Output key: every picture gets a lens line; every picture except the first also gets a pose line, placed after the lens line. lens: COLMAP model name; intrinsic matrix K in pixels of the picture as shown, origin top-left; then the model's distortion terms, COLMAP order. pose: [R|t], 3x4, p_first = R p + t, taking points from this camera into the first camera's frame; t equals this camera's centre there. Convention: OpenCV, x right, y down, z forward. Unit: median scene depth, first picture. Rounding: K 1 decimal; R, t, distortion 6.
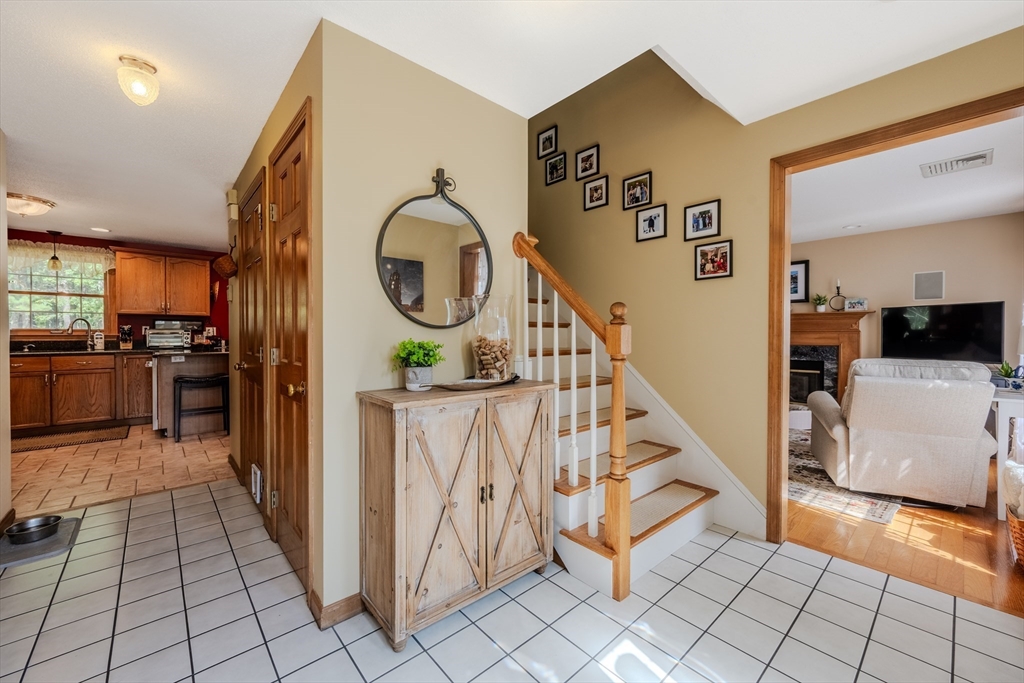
lens RADIAL K [[403.6, 0, 506.7], [0, 403.6, 342.4], [0, 0, 1]] dist [0.006672, -0.000185]
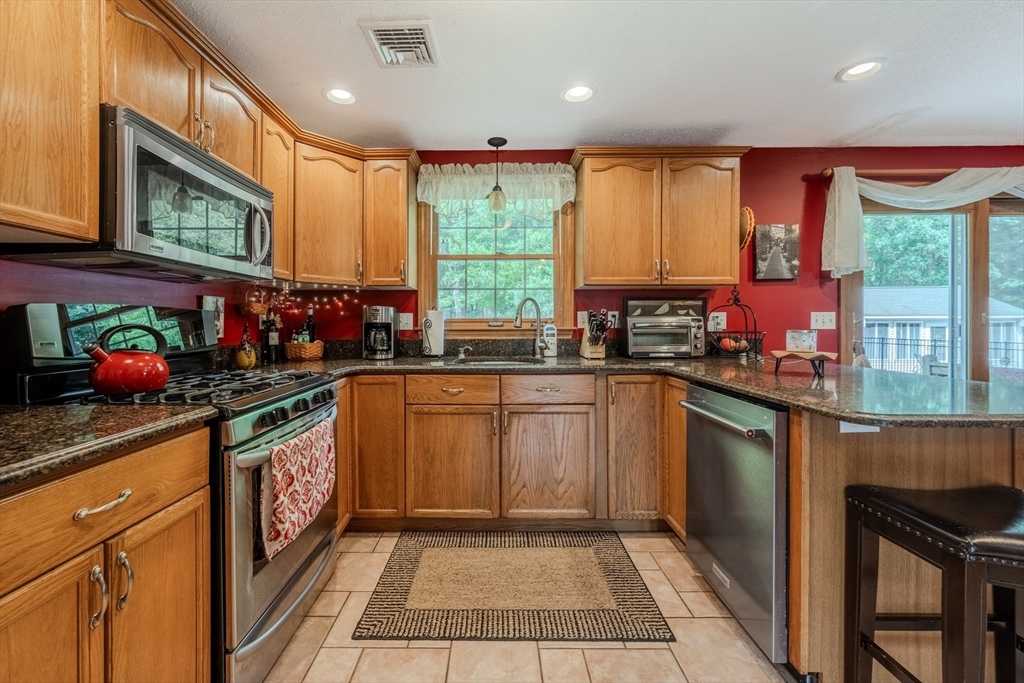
lens RADIAL K [[403.6, 0, 494.5], [0, 403.6, 326.2], [0, 0, 1]] dist [0.006672, -0.000185]
pose [[0.767717, 0.005690, -0.640763, -0.751772], [-0.012751, 0.999898, -0.006398, -0.018260], [0.640662, 0.013082, 0.767712, 0.573749]]
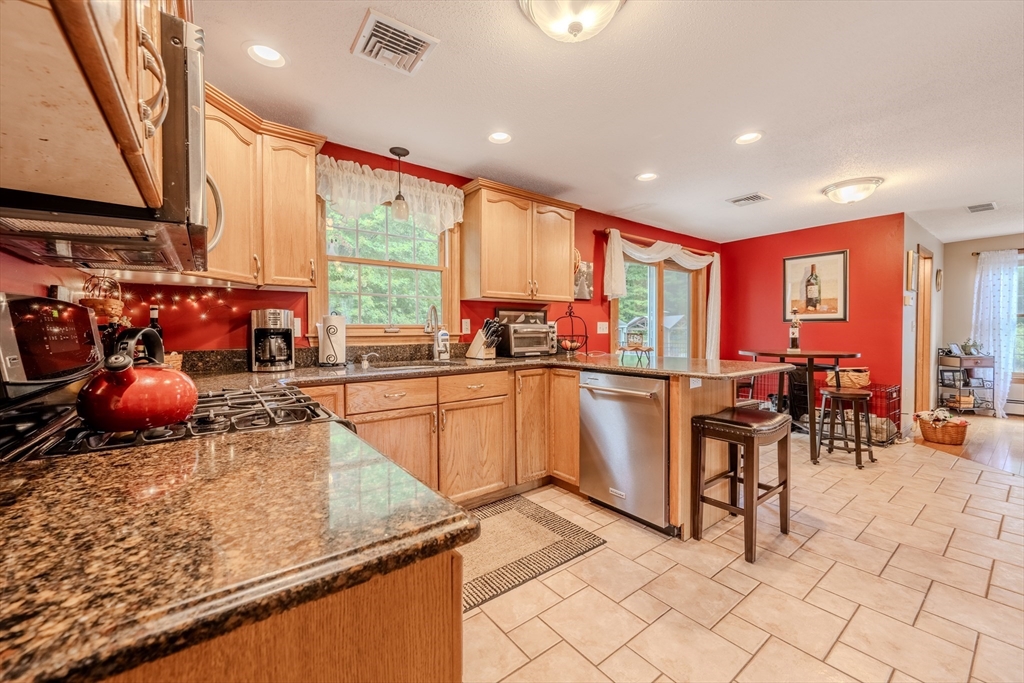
lens RADIAL K [[403.6, 0, 486.9], [0, 403.6, 340.3], [0, 0, 1]] dist [0.006672, -0.000185]
pose [[0.998815, -0.000302, -0.048661, -0.949149], [0.000504, 0.999991, 0.004149, -0.013036], [0.048660, -0.004169, 0.998807, 0.442706]]
